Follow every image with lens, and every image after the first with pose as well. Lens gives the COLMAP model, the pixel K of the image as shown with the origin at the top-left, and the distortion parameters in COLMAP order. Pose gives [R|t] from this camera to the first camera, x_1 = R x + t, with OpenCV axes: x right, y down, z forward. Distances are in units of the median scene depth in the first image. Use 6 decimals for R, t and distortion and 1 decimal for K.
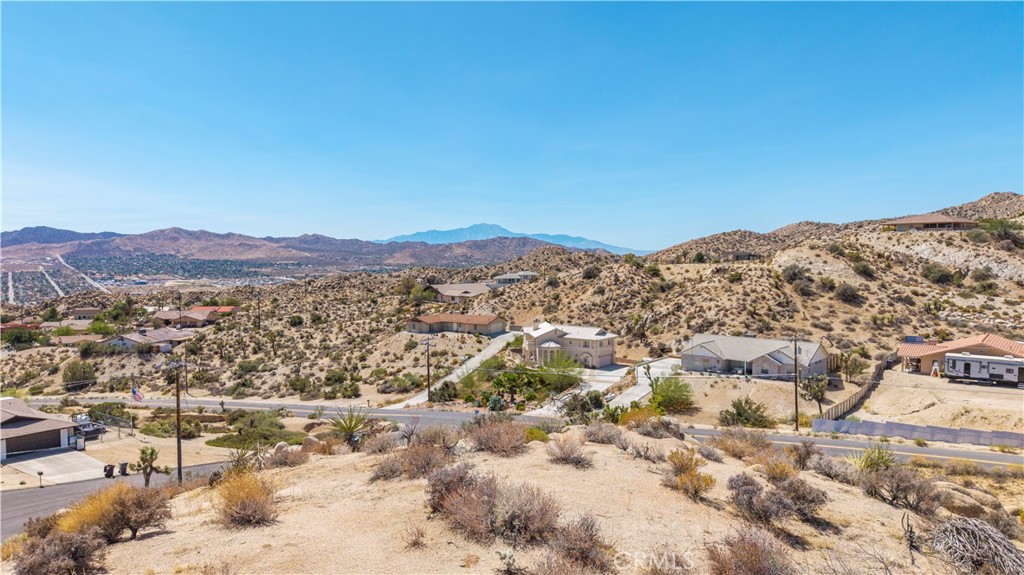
lens RADIAL K [[694.8, 0, 514.7], [0, 694.8, 284.3], [0, 0, 1]] dist [0.012804, -0.008877]
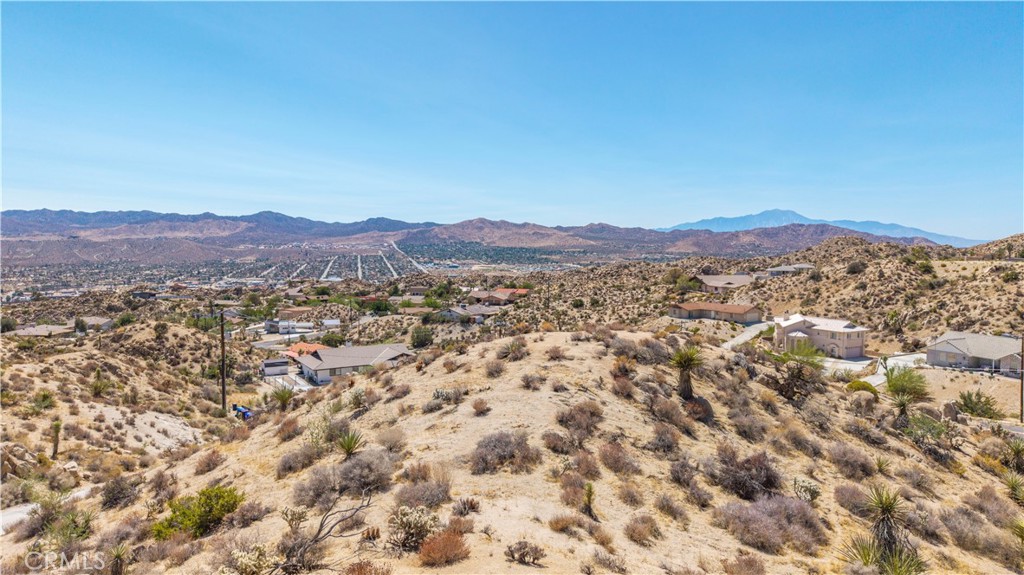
lens RADIAL K [[694.8, 0, 512.1], [0, 694.8, 290.3], [0, 0, 1]] dist [0.012804, -0.008877]
pose [[0.918780, 0.034353, -0.393272, 0.047853], [-0.023998, 0.999224, 0.031218, -0.003687], [0.394039, -0.019245, 0.918892, -0.130264]]
